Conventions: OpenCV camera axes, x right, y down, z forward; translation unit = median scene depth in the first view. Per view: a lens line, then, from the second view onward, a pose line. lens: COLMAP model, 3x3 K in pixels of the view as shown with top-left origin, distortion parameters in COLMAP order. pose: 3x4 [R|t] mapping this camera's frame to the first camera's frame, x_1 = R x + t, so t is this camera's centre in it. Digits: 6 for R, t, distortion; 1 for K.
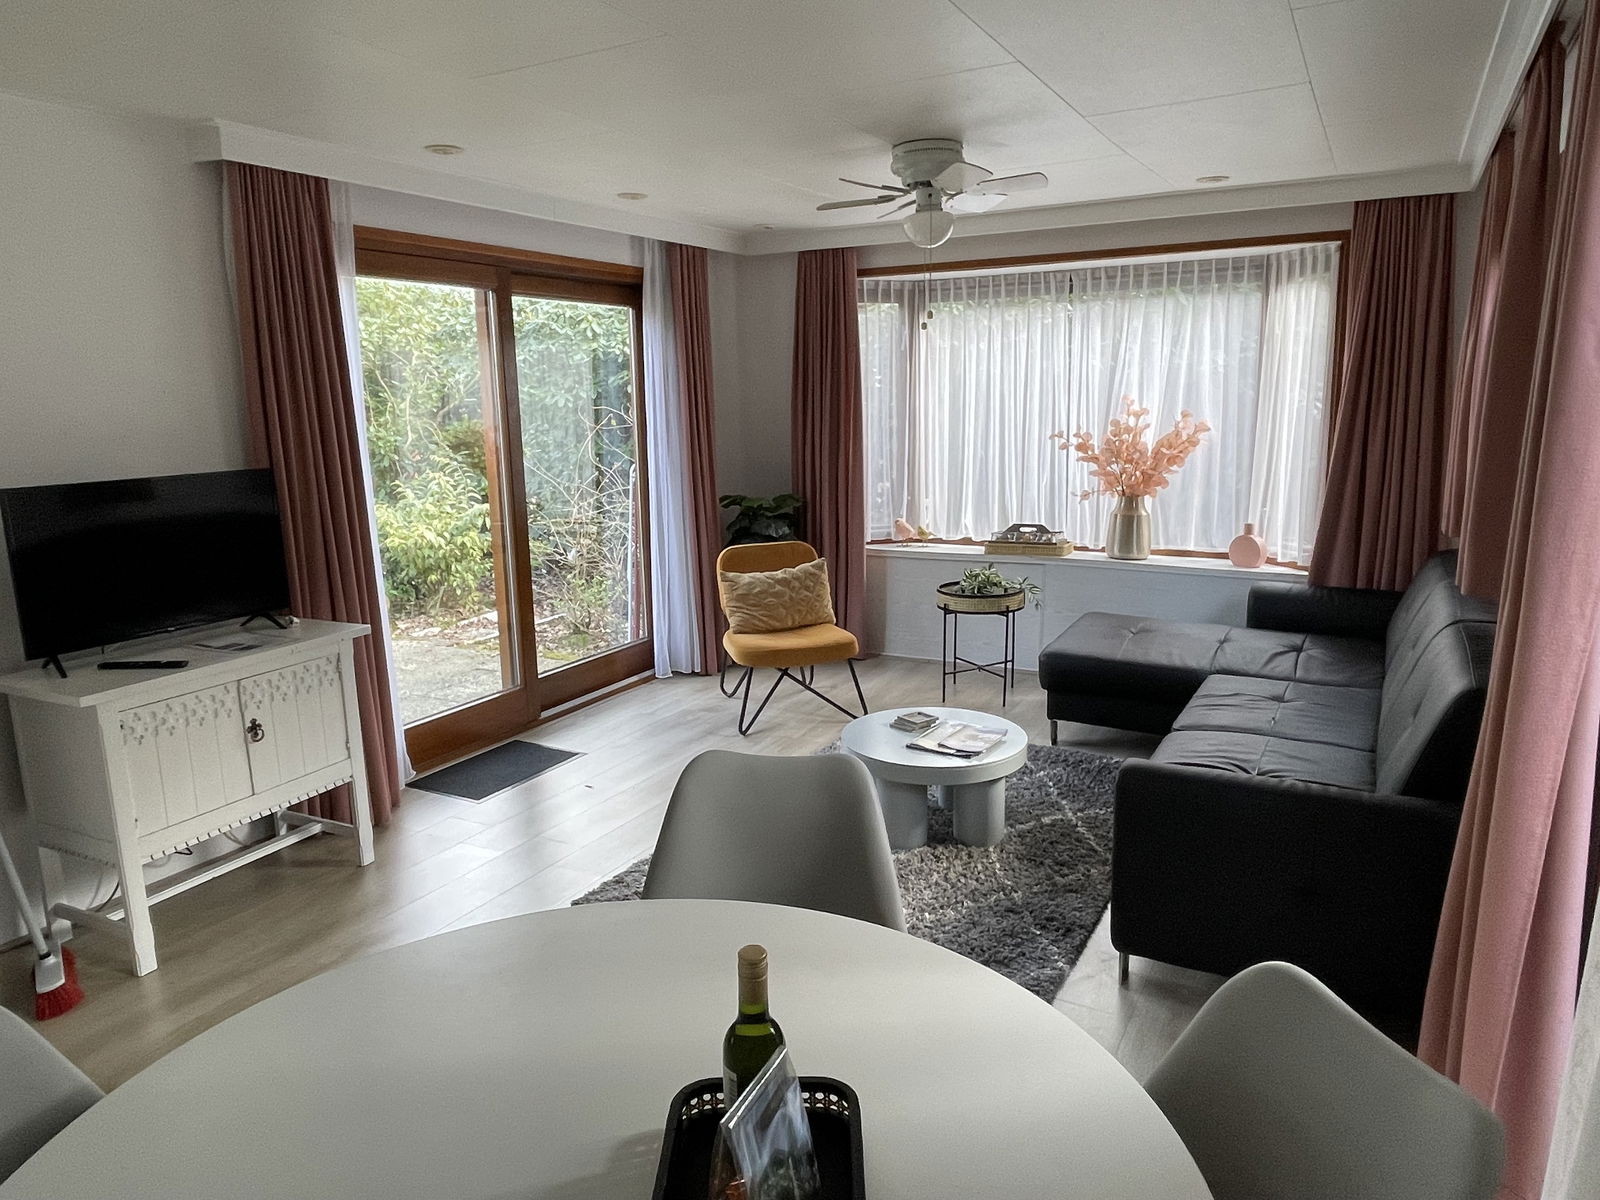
lens RADIAL K [[1041.1, 0, 800.0], [0, 1041.1, 600.0], [0, 0, 1]] dist [-0.005927, -0.002918]
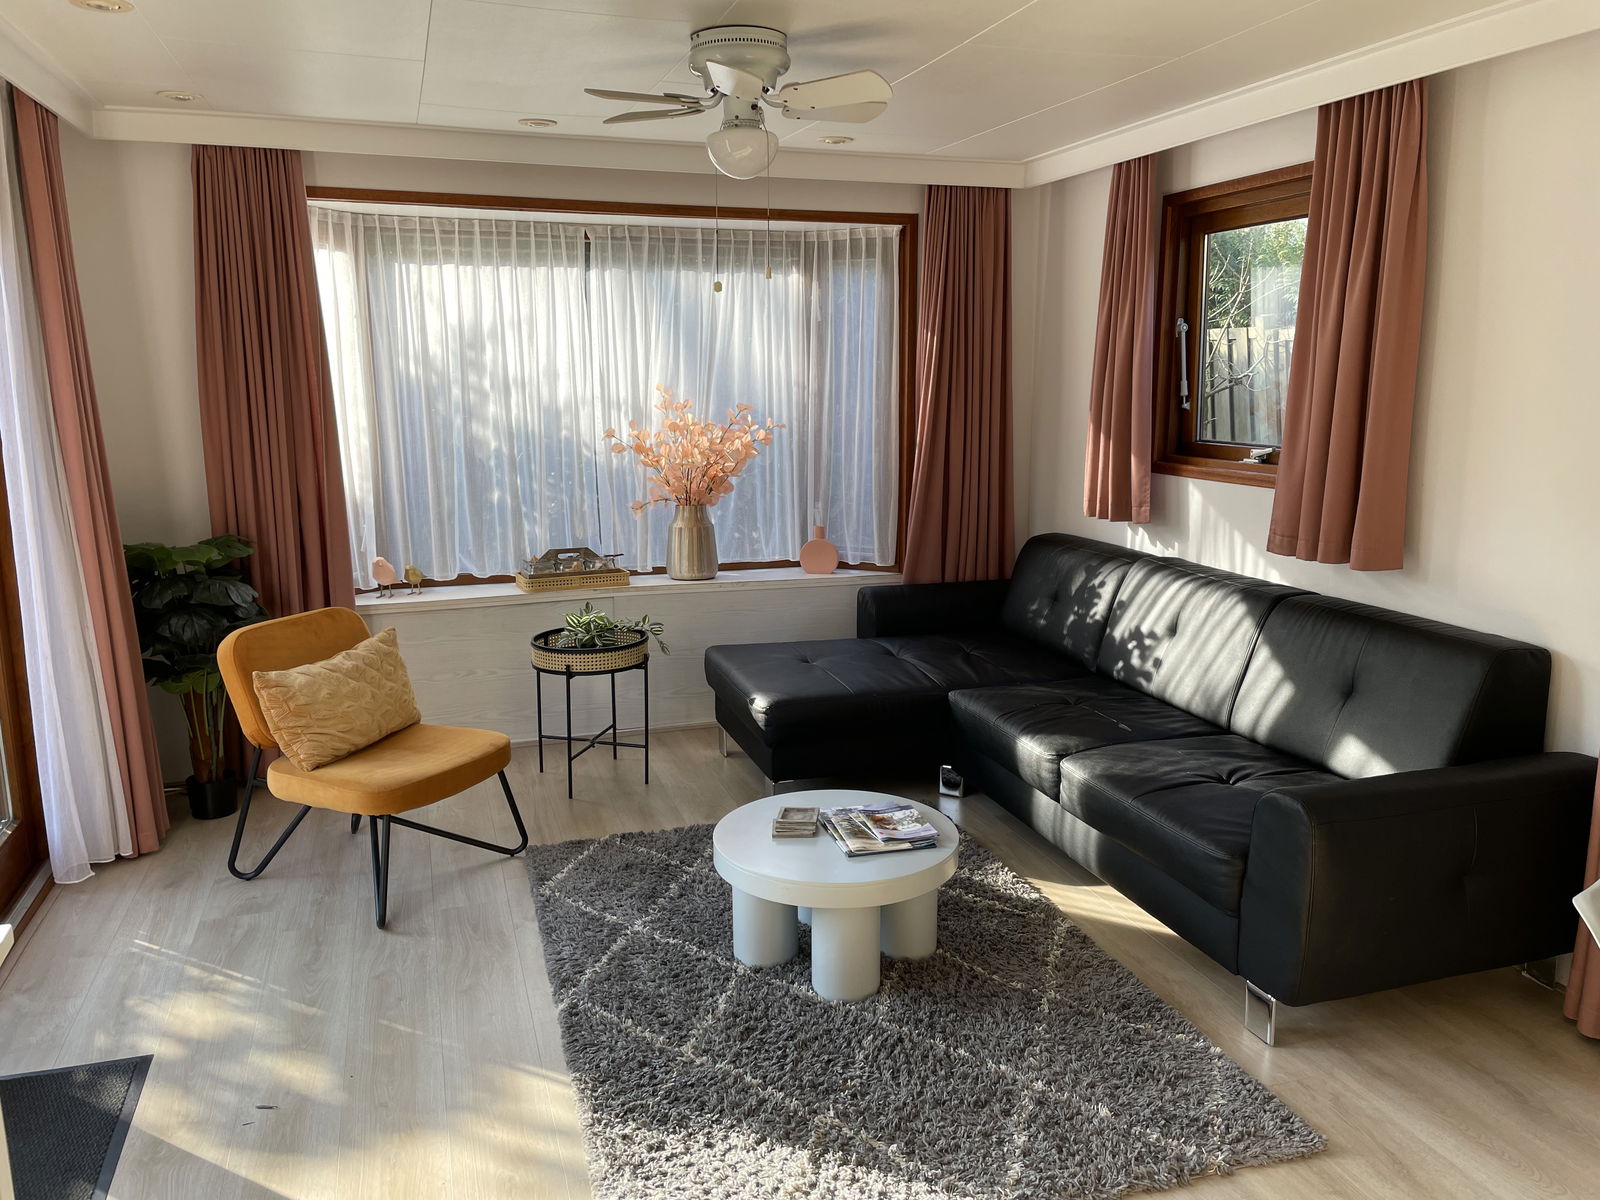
lens RADIAL K [[1211.0, 0, 800.0], [0, 1211.0, 600.0], [0, 0, 1]] dist [0.071550, -0.001080]
pose [[0.677662, -0.123583, 0.724915, -0.364143], [0.133847, 0.990040, 0.043659, -0.057262], [-0.723090, 0.067442, 0.687453, 0.282894]]
